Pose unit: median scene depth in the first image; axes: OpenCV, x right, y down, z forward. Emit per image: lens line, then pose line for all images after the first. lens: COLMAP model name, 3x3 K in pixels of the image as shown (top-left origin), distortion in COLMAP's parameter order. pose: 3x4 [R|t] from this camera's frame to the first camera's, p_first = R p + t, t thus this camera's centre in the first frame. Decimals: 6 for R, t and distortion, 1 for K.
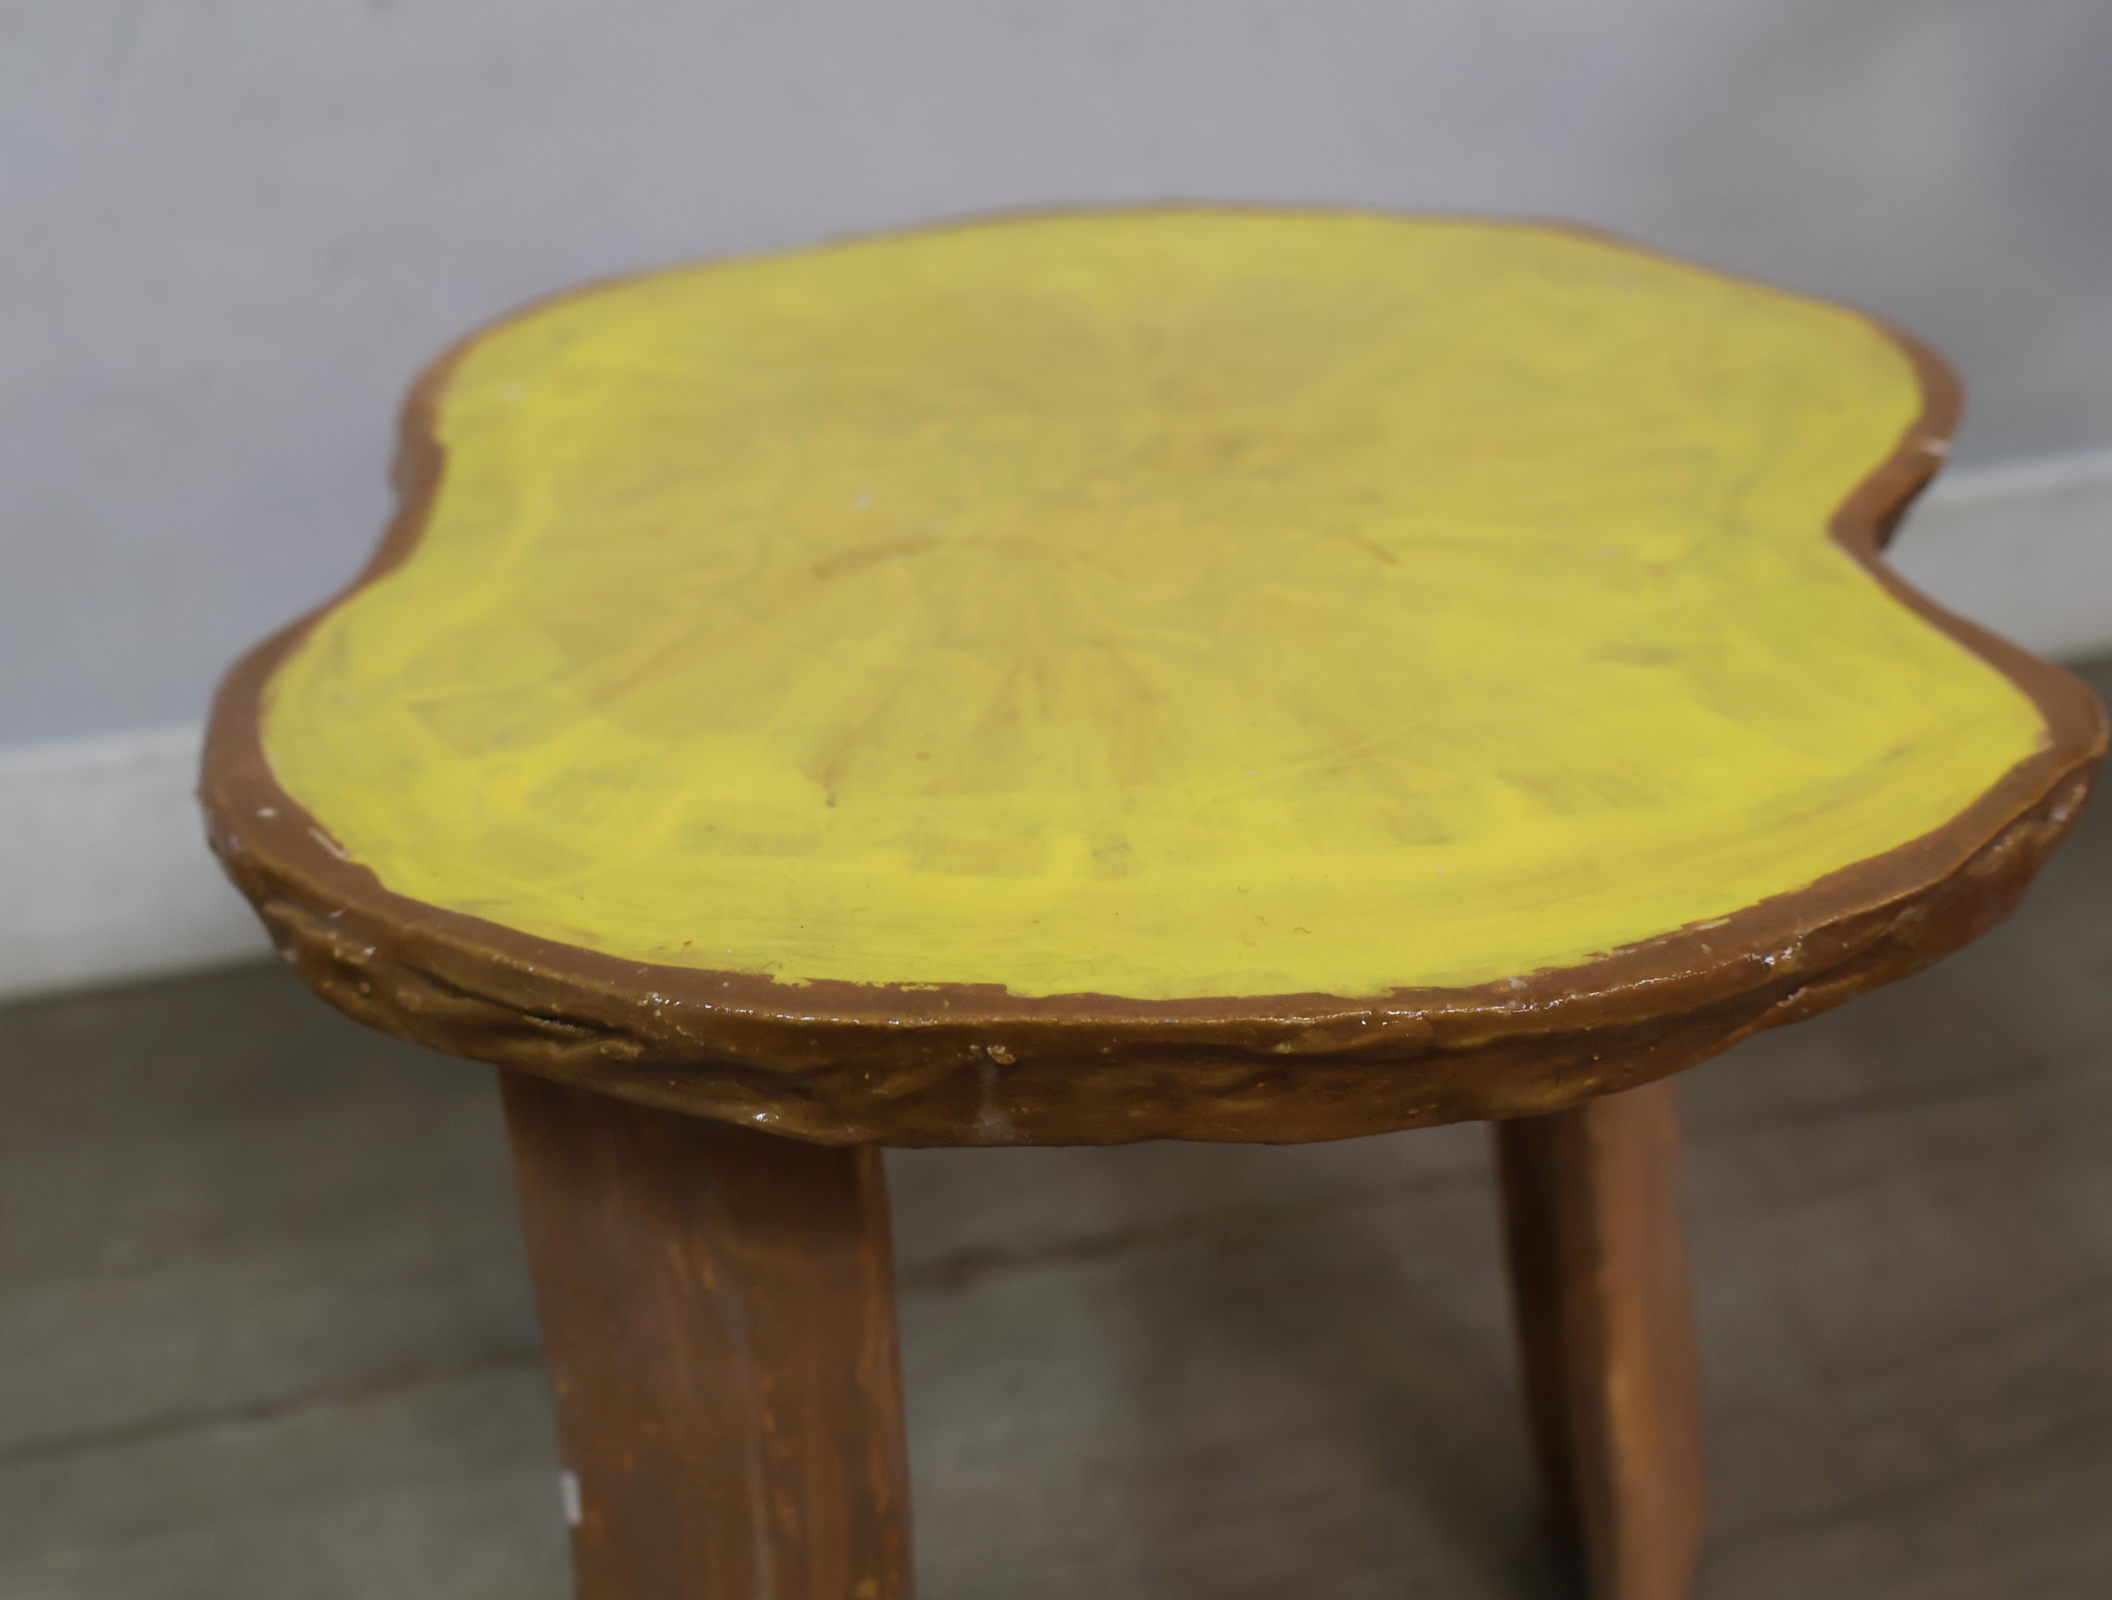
lens RADIAL K [[2205.1, 0, 1045.0], [0, 2205.1, 787.1], [0, 0, 1]] dist [0.014293, 0.000000]
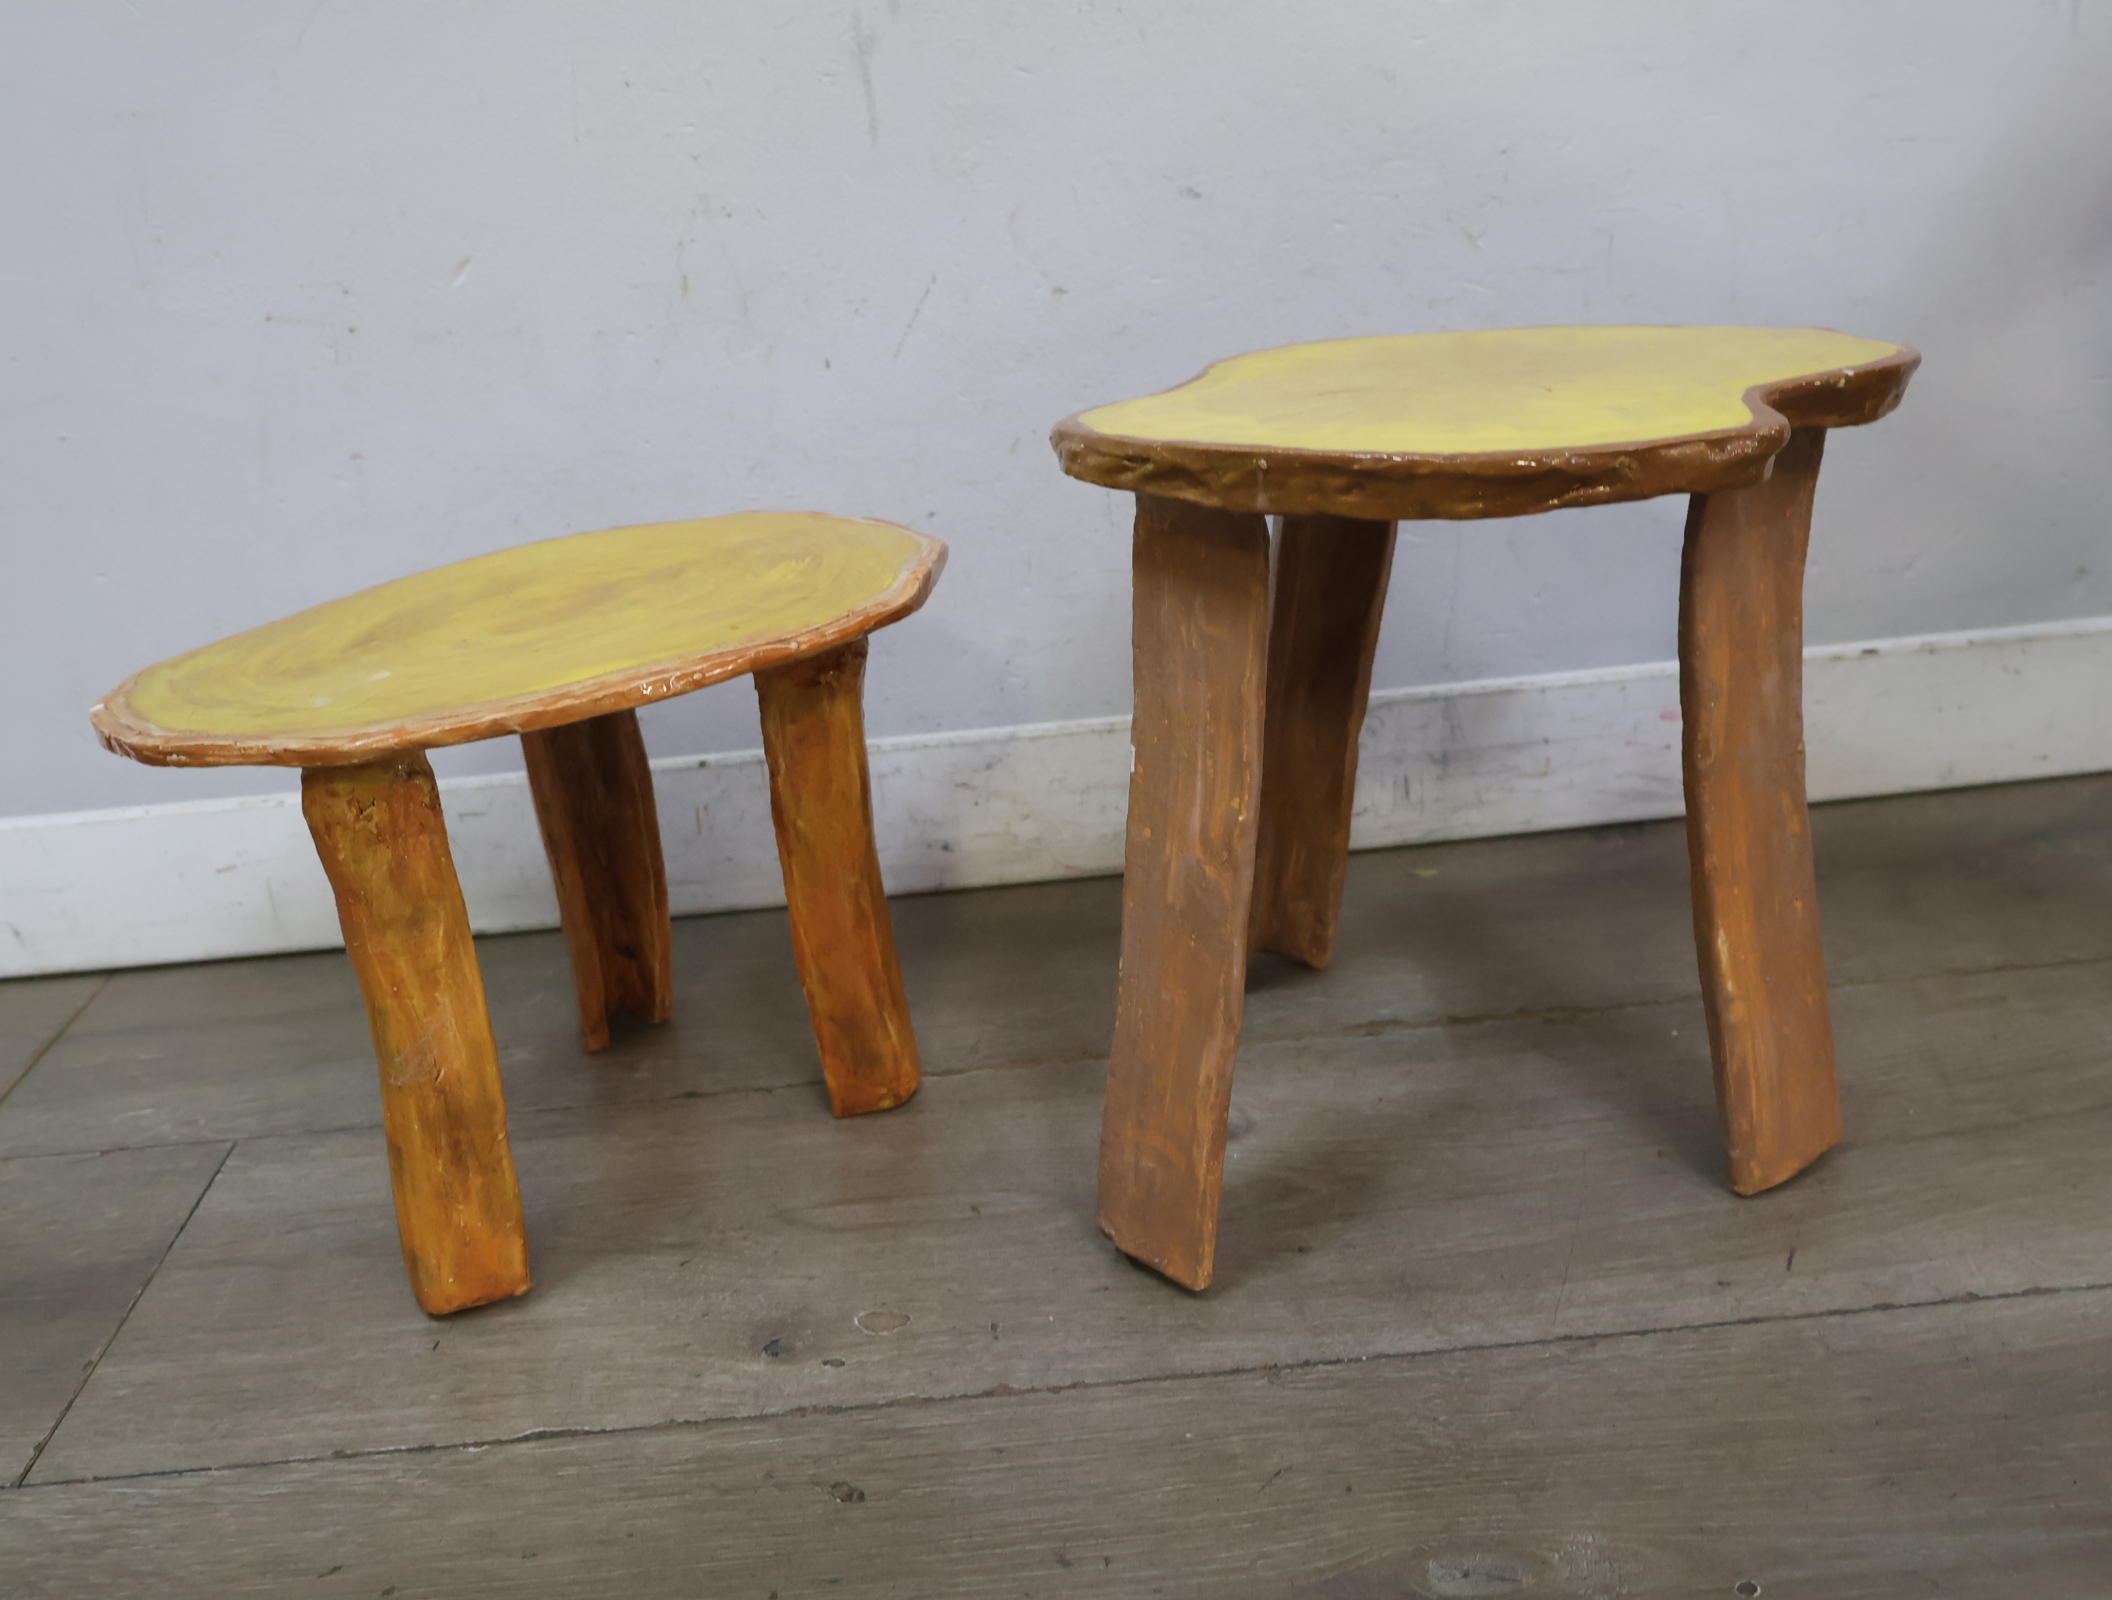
lens RADIAL K [[2205.1, 0, 1045.2], [0, 2205.1, 815.7], [0, 0, 1]] dist [0.014293, 0.000000]
pose [[0.870418, 0.141085, -0.471664, 1.016259], [-0.230818, 0.963183, -0.137846, 0.905395], [0.434850, 0.228852, 0.870937, -1.315313]]
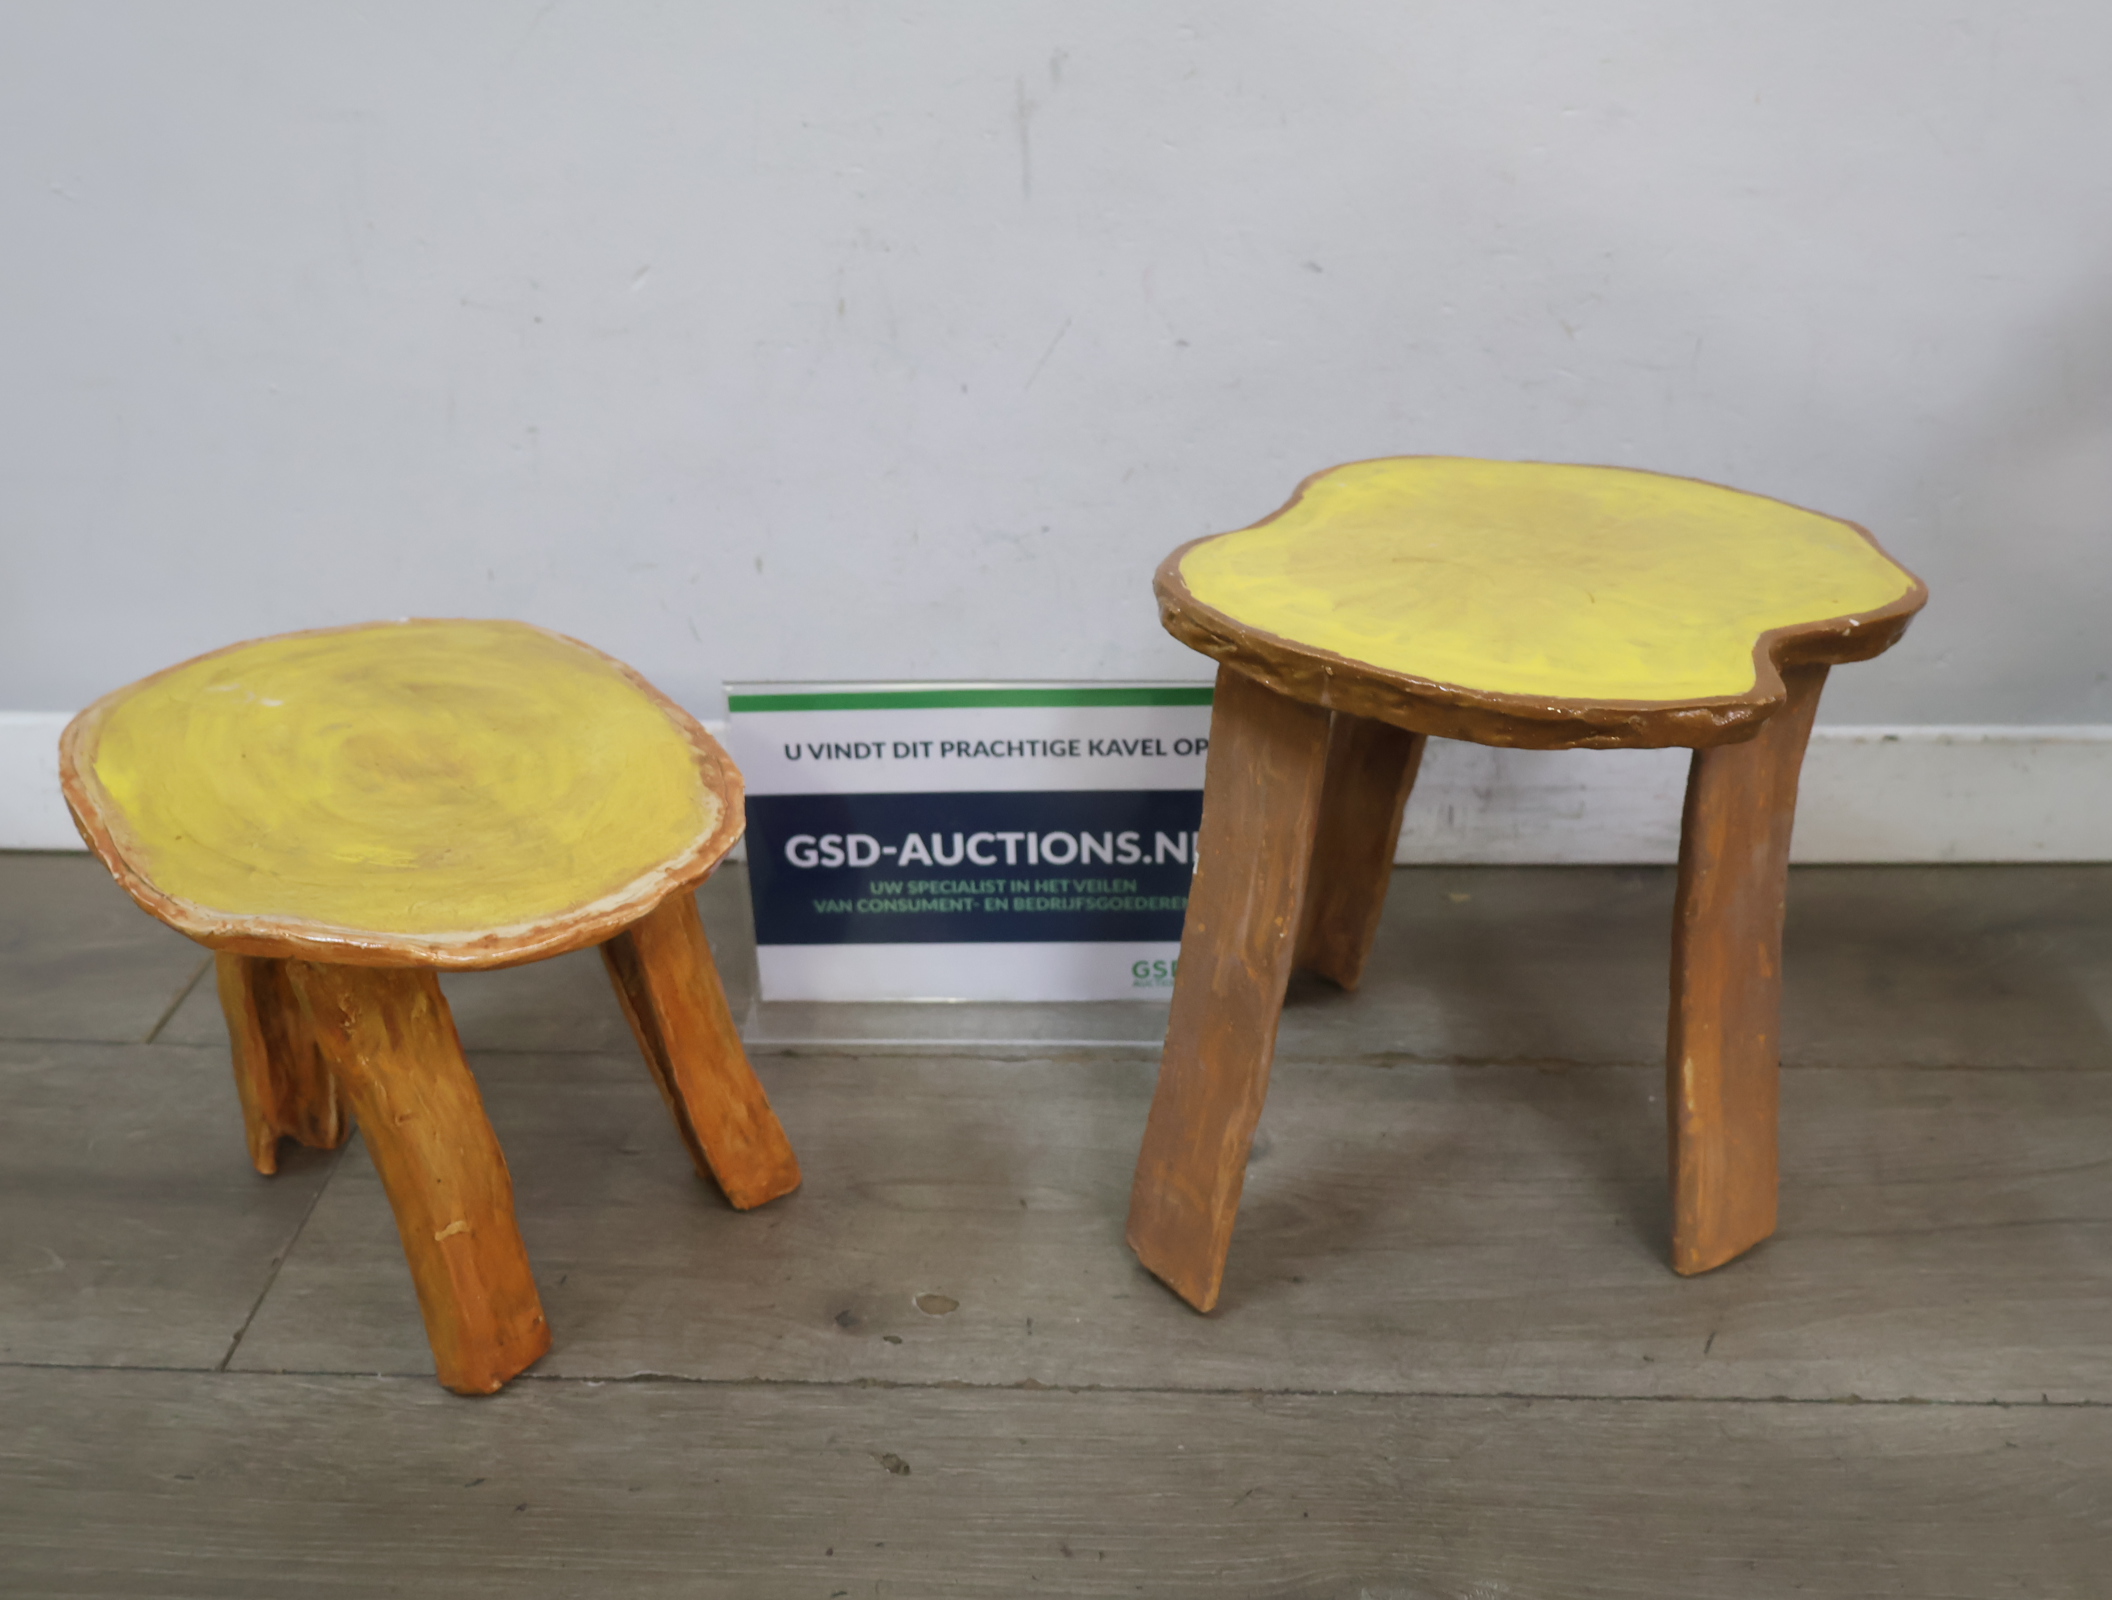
lens RADIAL K [[2205.1, 0, 1038.1], [0, 2205.1, 810.4], [0, 0, 1]] dist [0.014293, 0.000000]
pose [[0.830813, 0.281487, -0.480120, 1.125946], [-0.328655, 0.944330, -0.015069, 0.458347], [0.449150, 0.170313, 0.877074, -1.819304]]
